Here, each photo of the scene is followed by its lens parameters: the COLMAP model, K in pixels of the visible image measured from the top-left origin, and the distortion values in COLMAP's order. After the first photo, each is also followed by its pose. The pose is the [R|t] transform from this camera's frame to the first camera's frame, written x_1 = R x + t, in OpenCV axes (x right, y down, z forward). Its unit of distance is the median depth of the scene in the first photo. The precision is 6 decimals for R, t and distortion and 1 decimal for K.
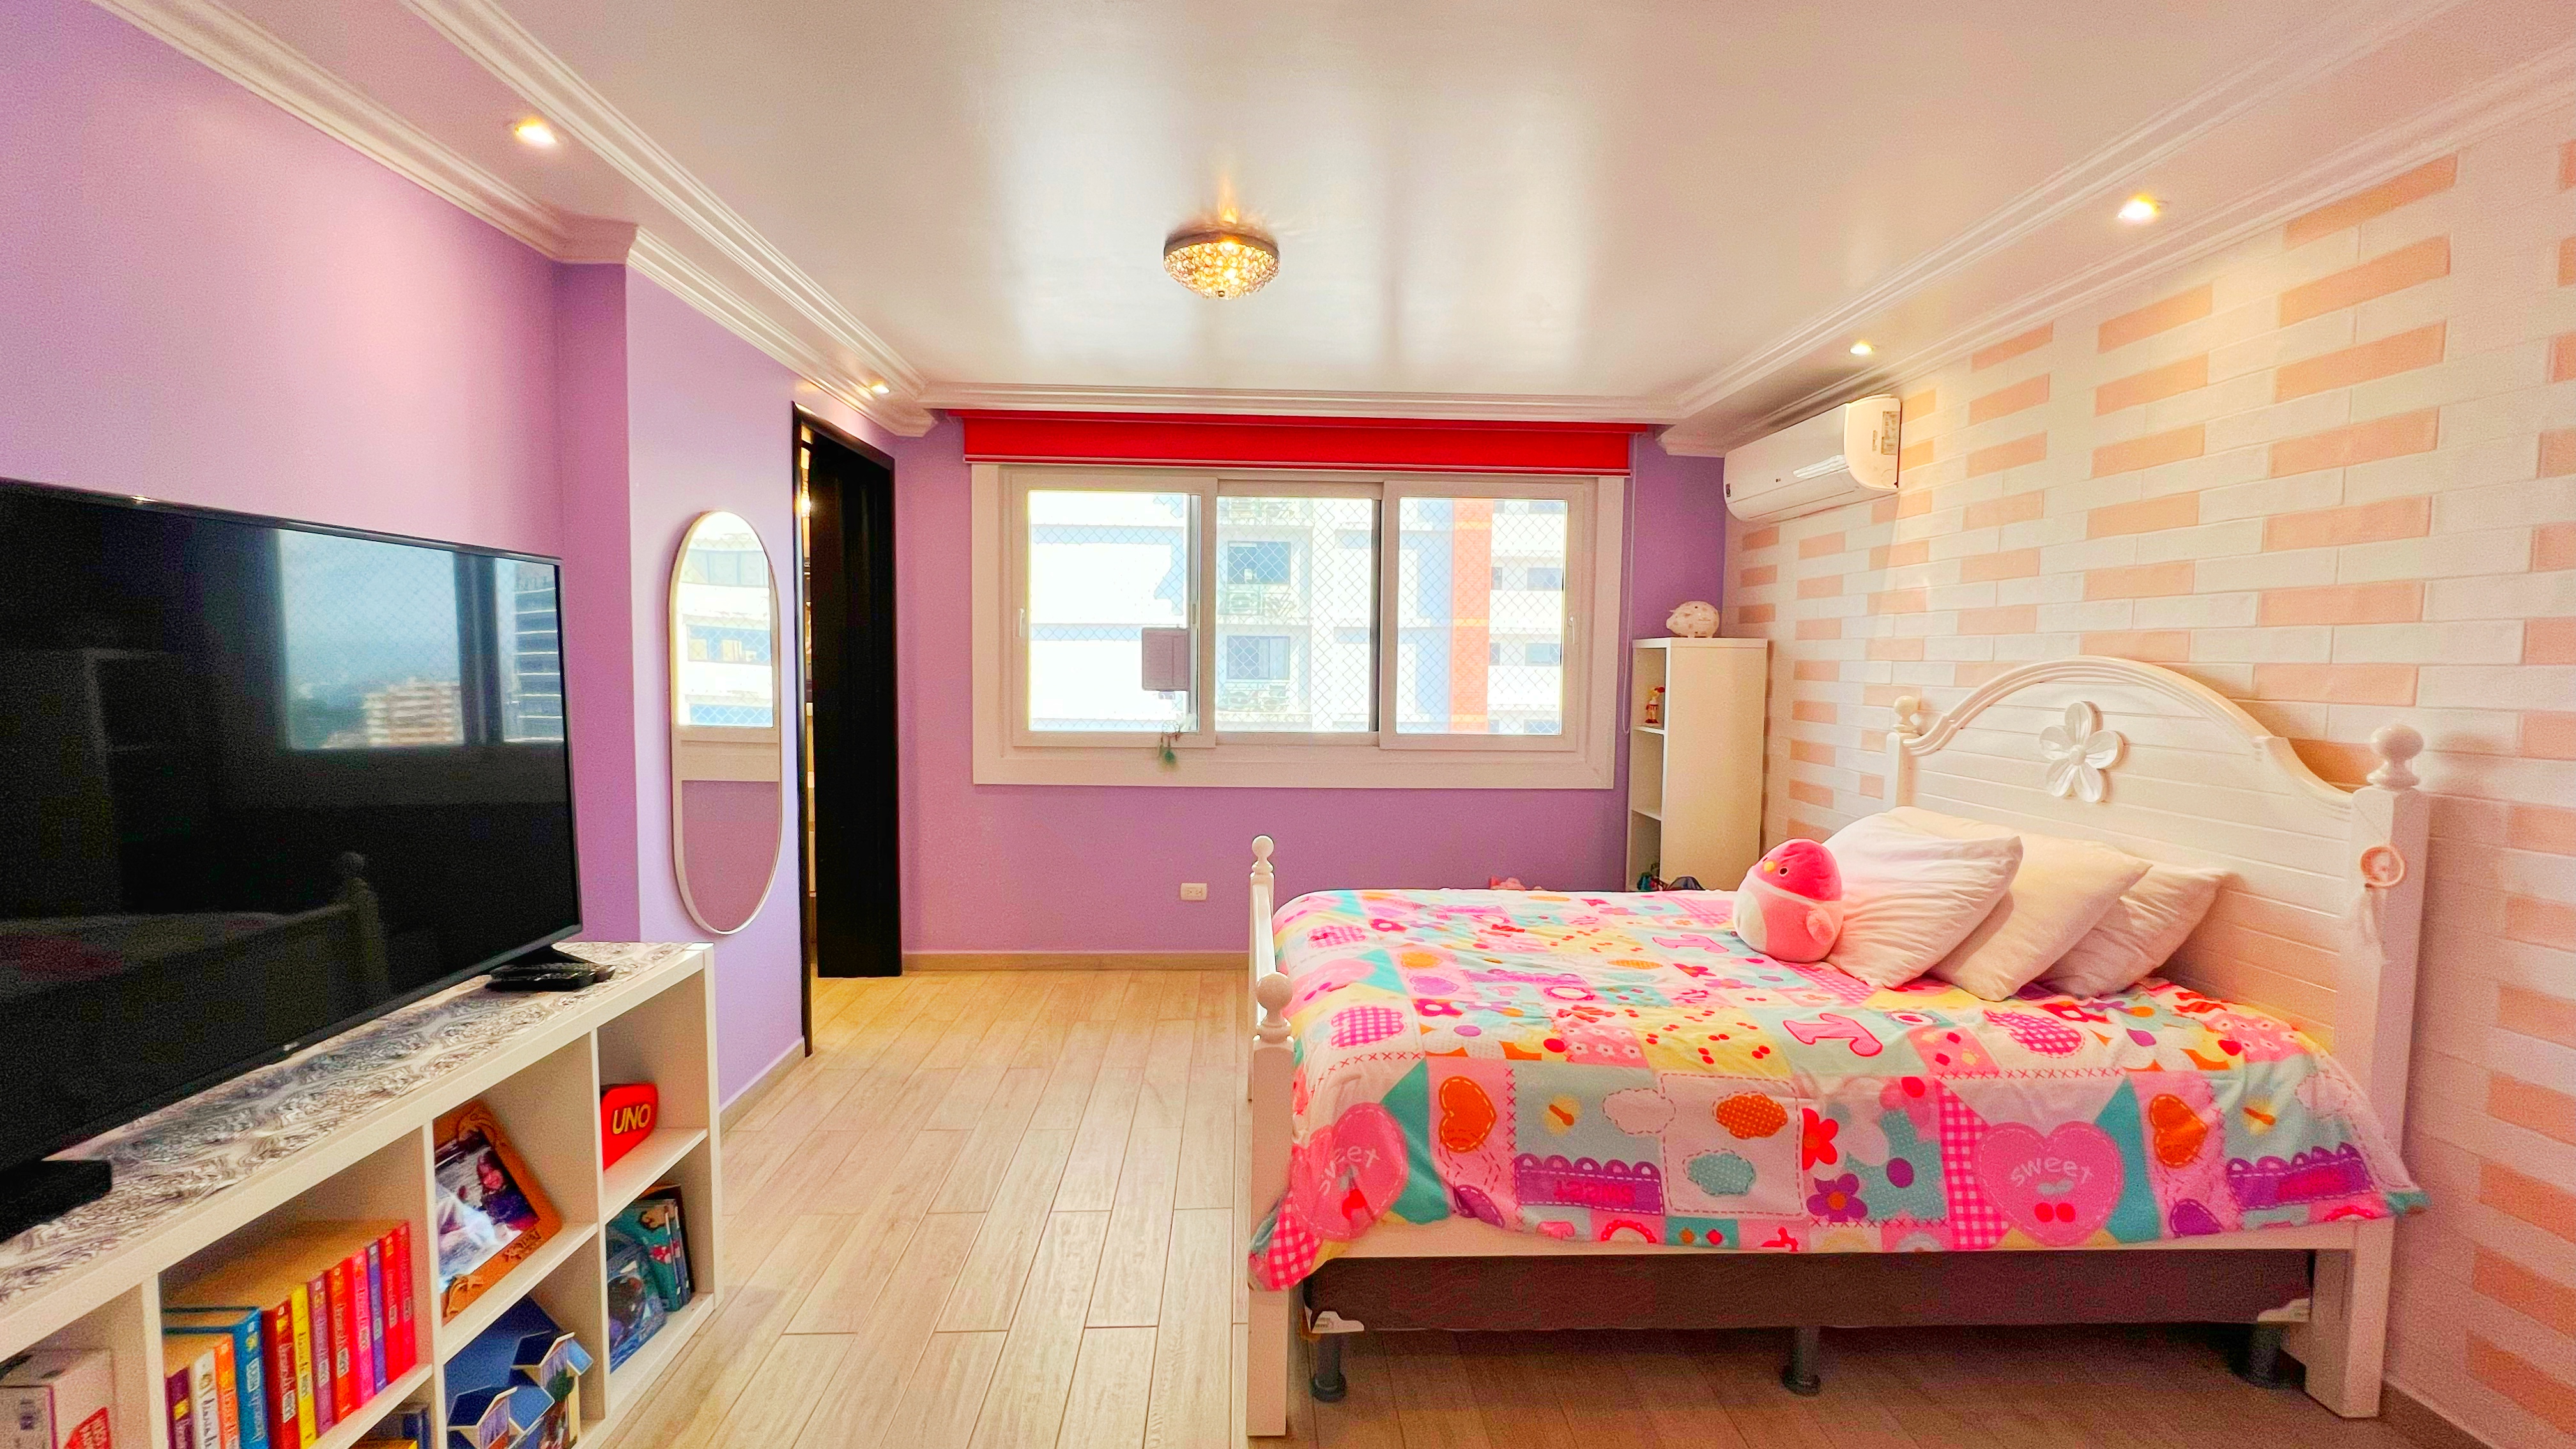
lens RADIAL K [[1035.0, 0, 1288.0], [0, 1035.0, 724.5], [0, 0, 1]] dist [-0.002745, 0.000342]
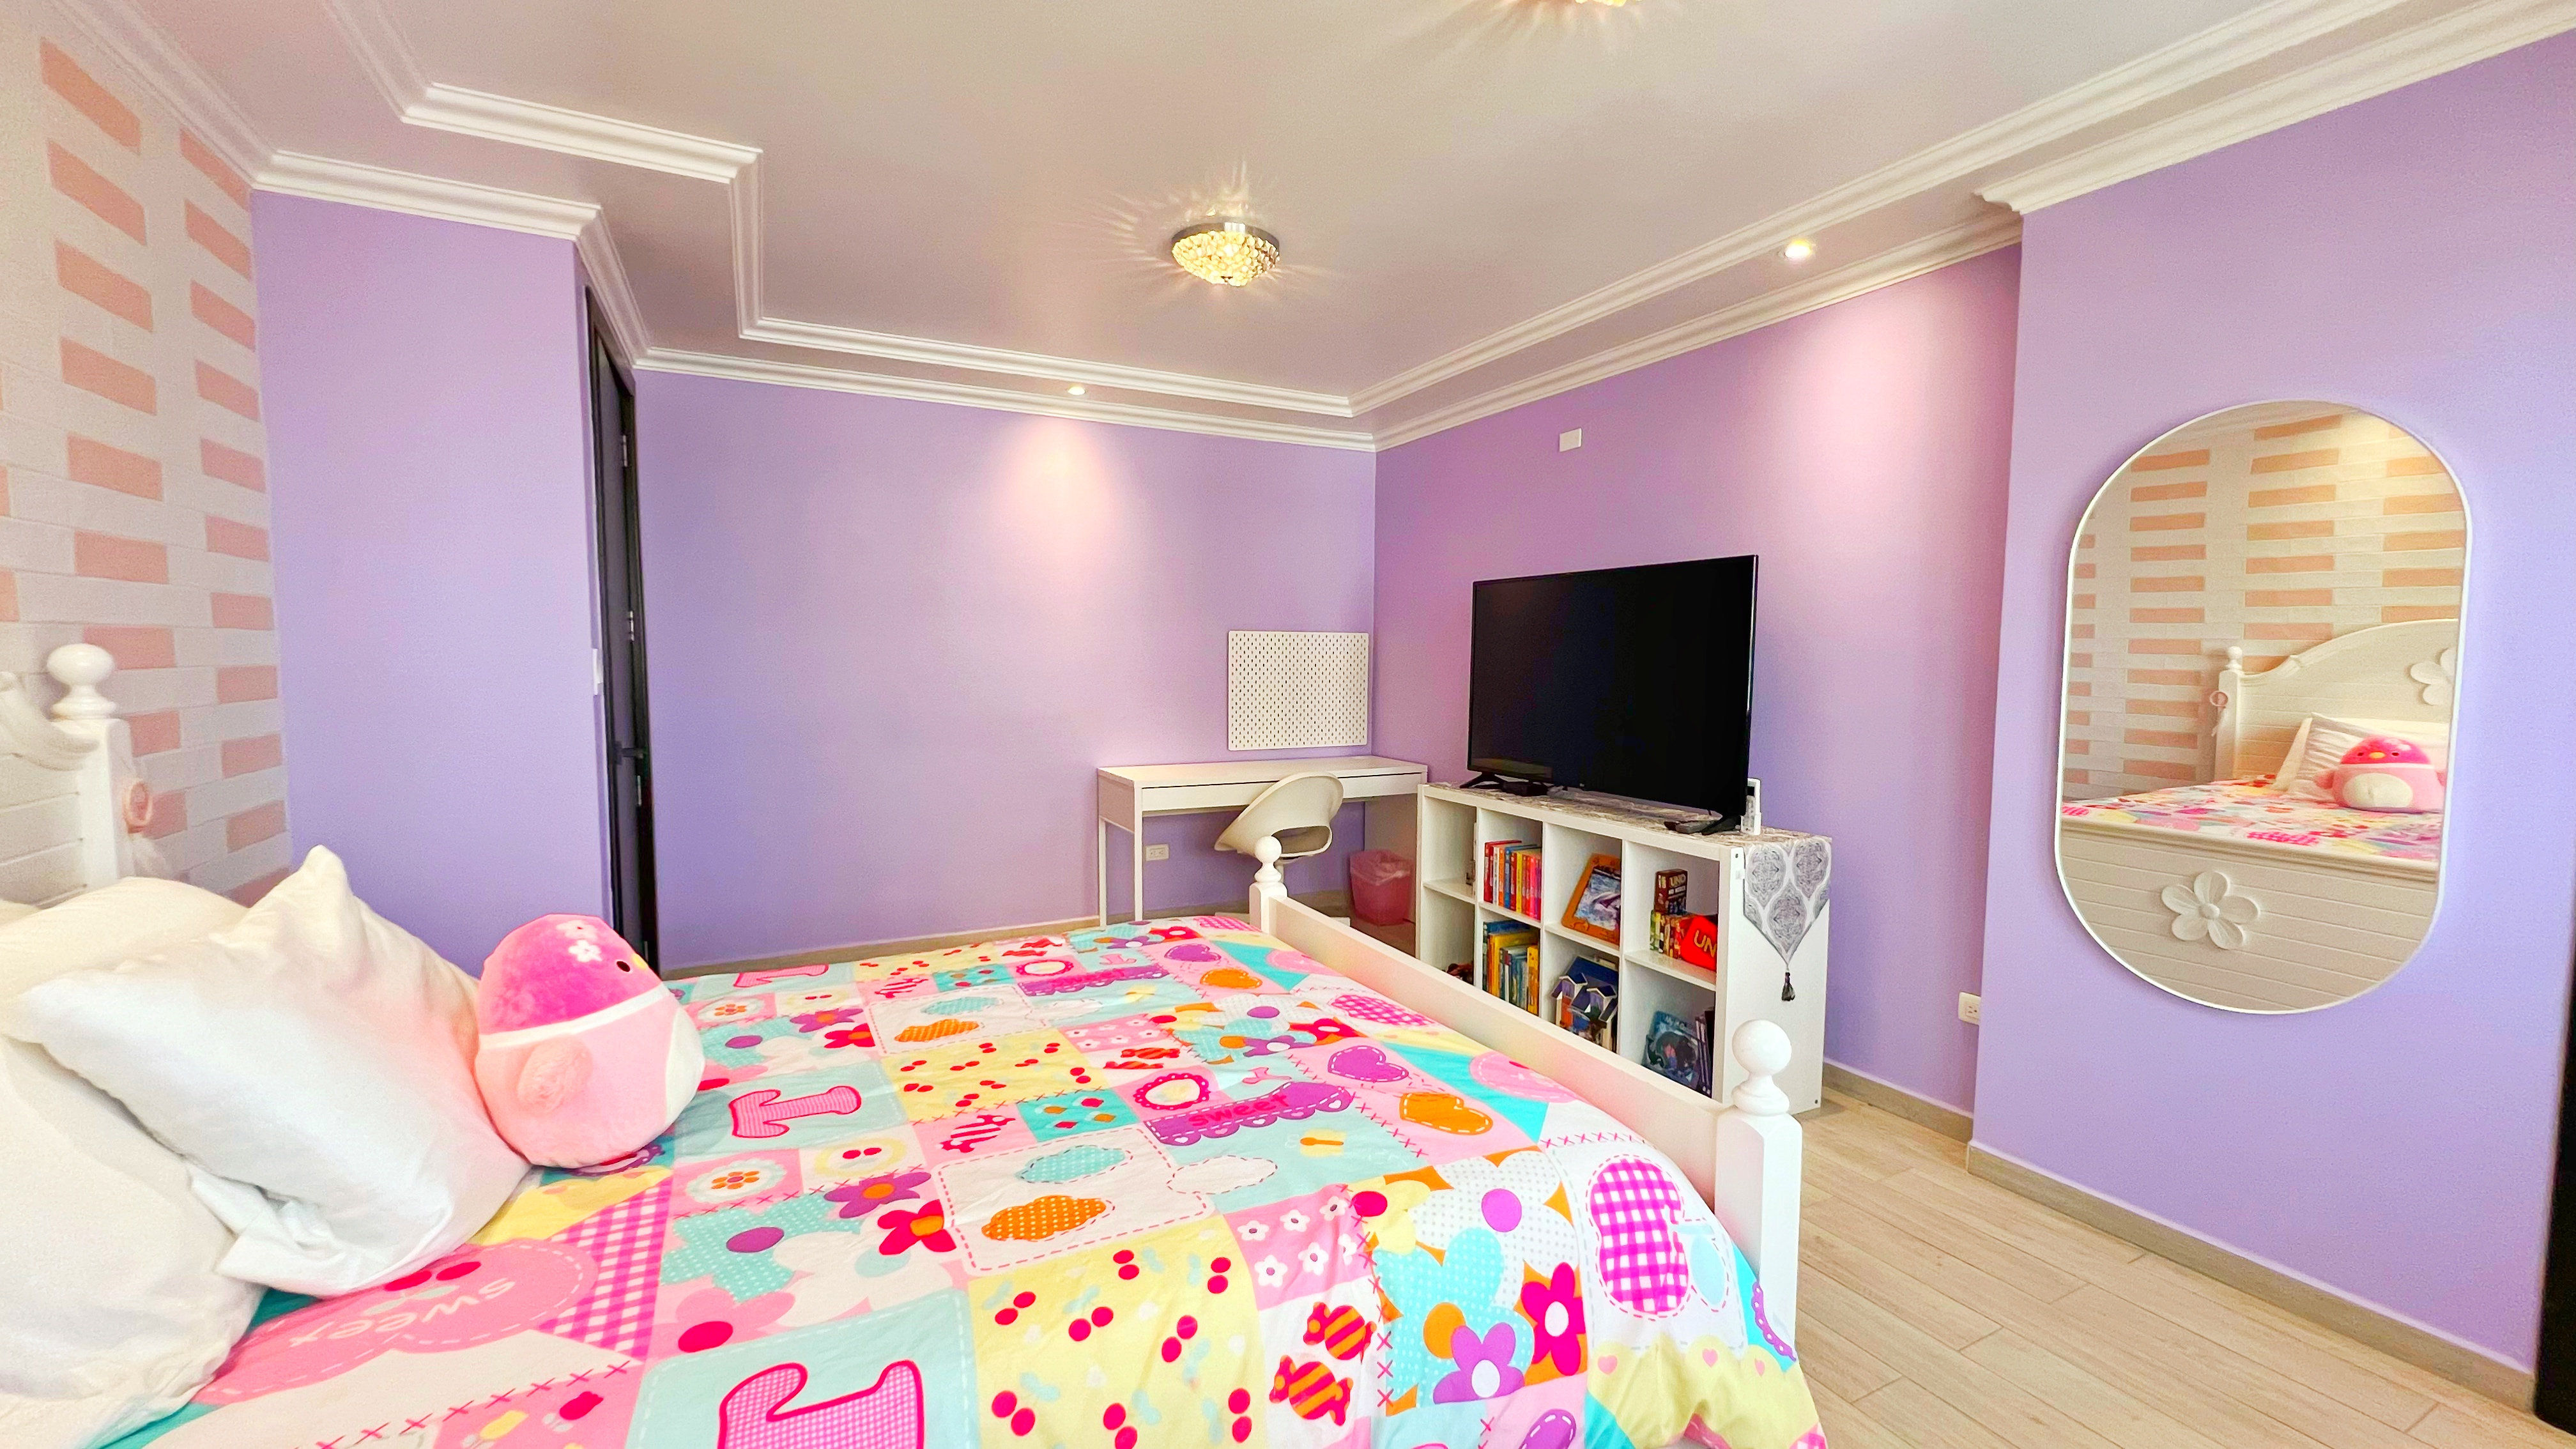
lens RADIAL K [[1031.6, 0, 1288.0], [0, 1031.6, 724.5], [0, 0, 1]] dist [-0.000171, 0.000251]
pose [[-0.908616, 0.036317, -0.416049, 0.468233], [-0.021511, 0.990820, 0.133468, -0.053134], [0.417077, 0.130220, -0.899494, 1.597865]]
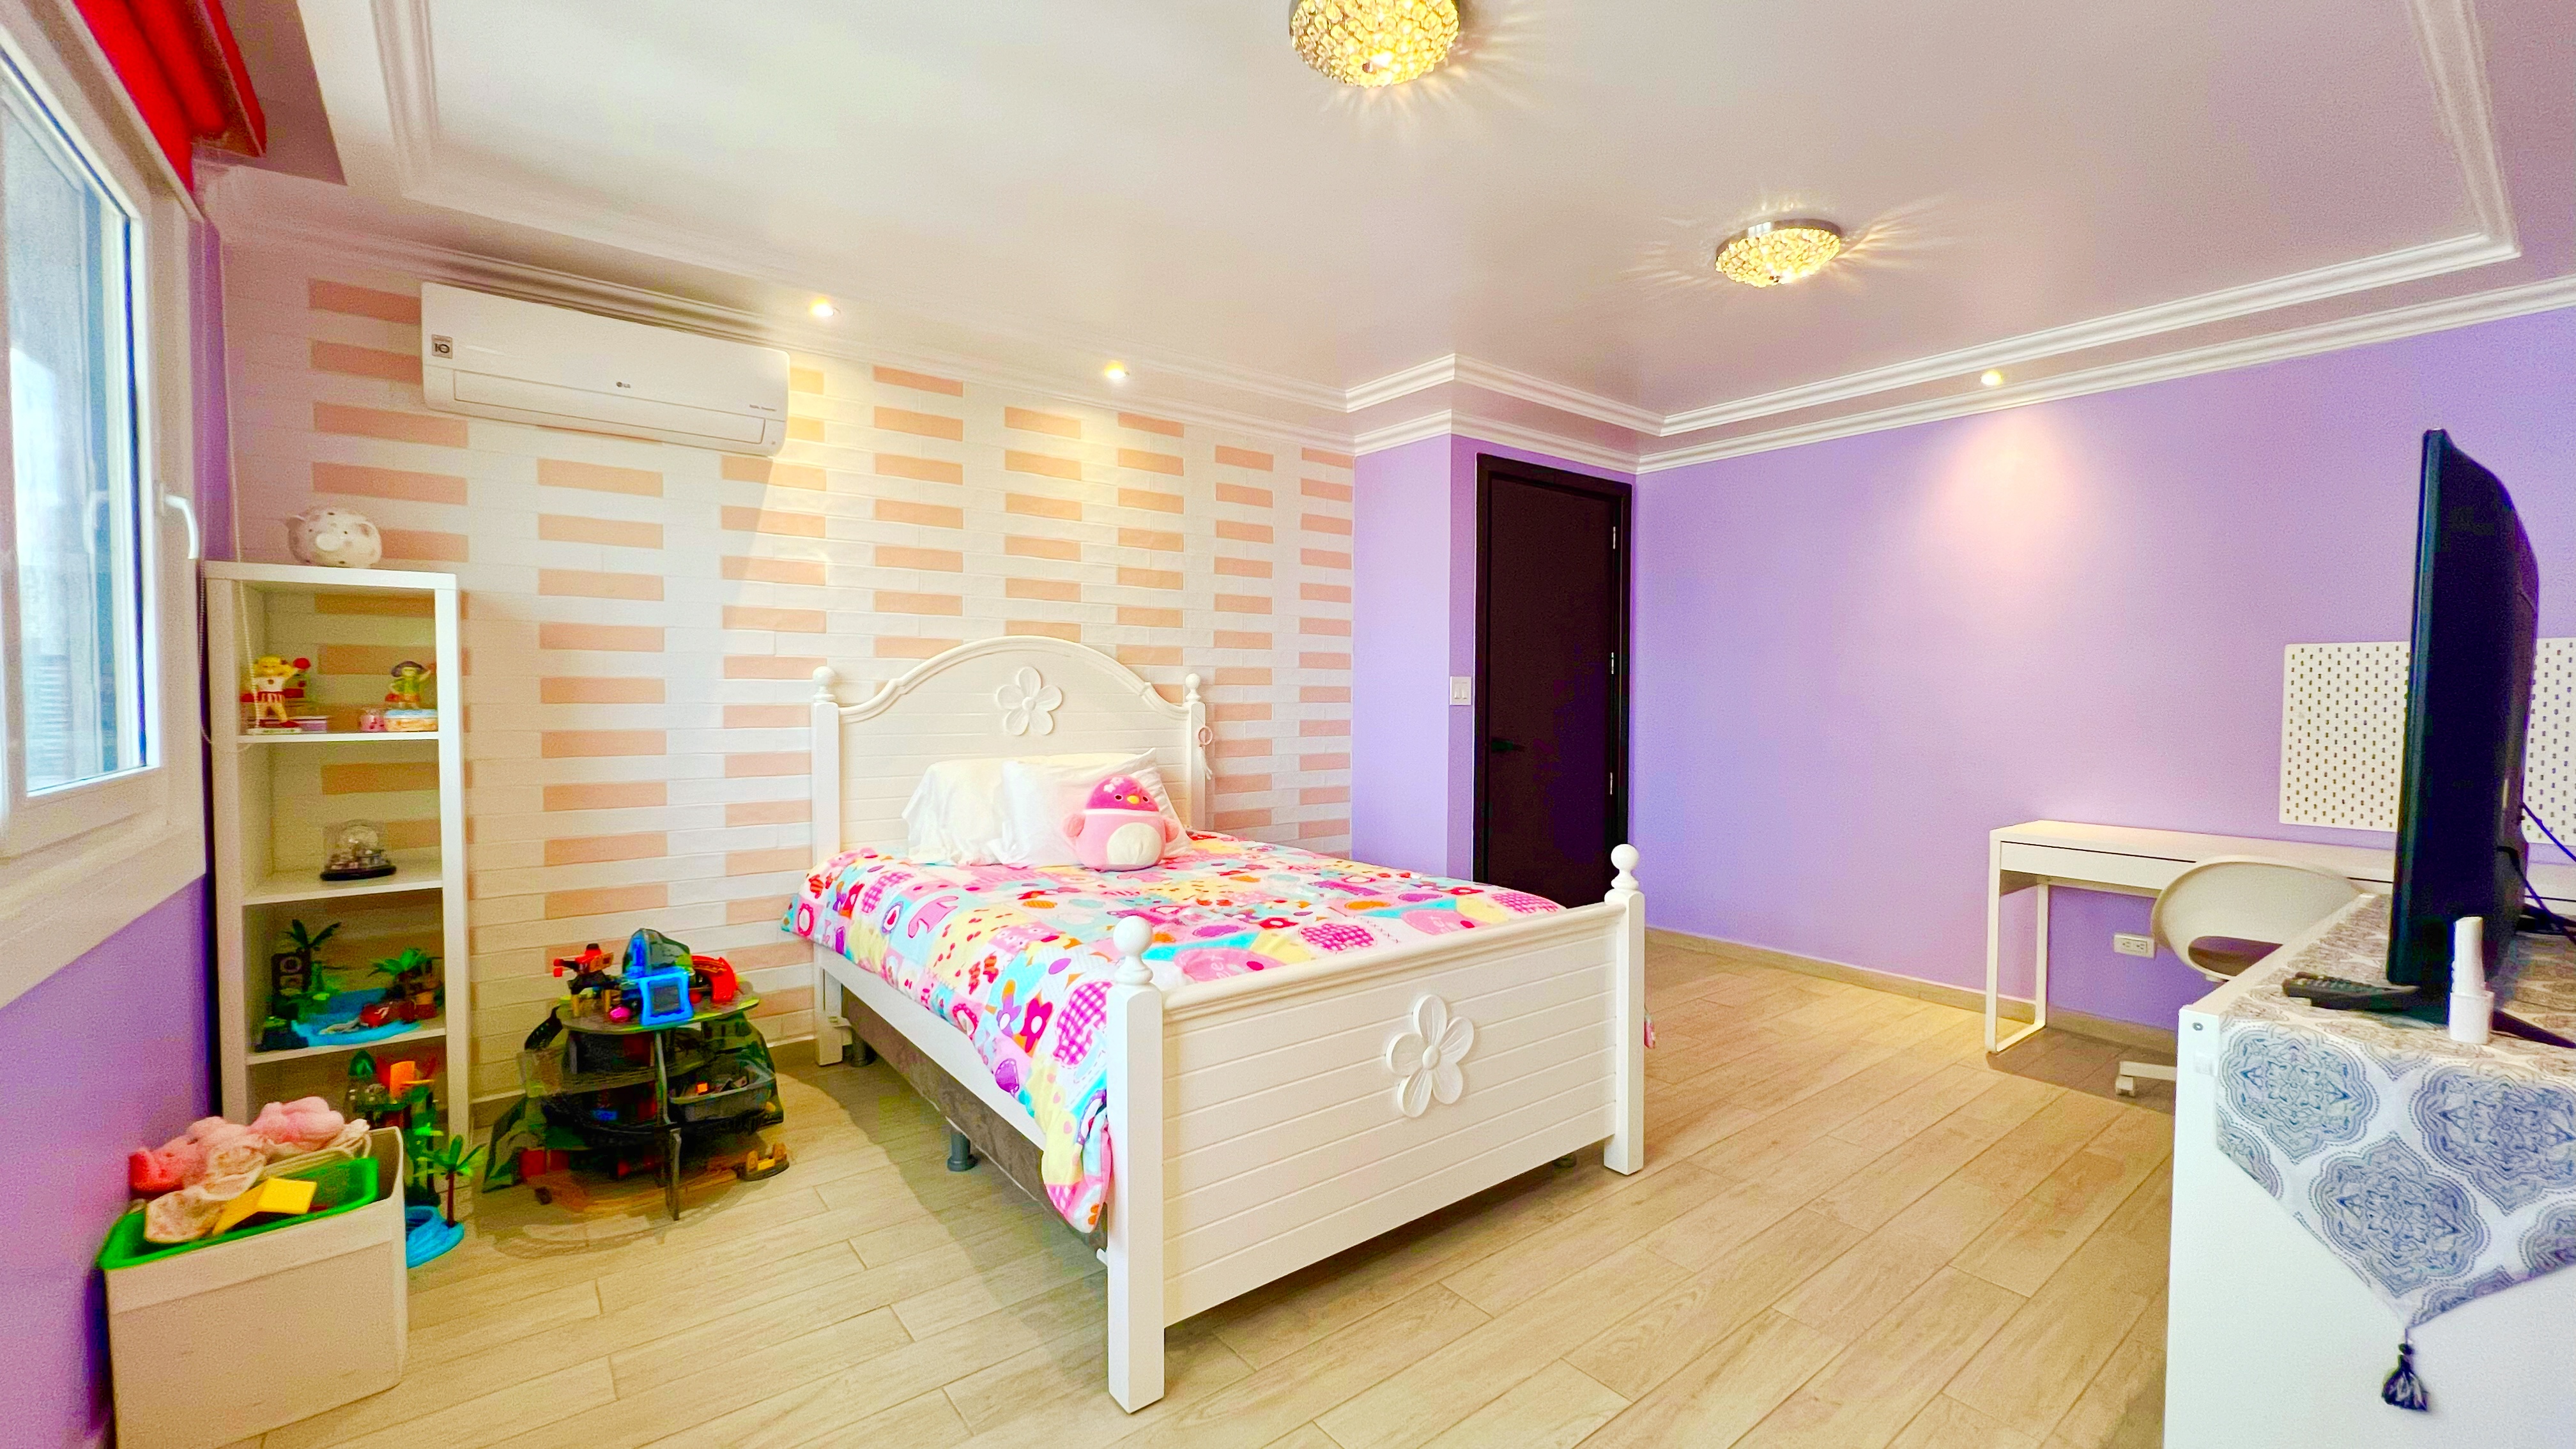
lens RADIAL K [[1031.6, 0, 1288.0], [0, 1031.6, 724.5], [0, 0, 1]] dist [-0.000171, 0.000251]
pose [[-0.583390, -0.017275, 0.812008, -0.626312], [0.054046, 0.996732, 0.060035, -0.010118], [-0.810392, 0.078909, -0.580550, 1.566317]]
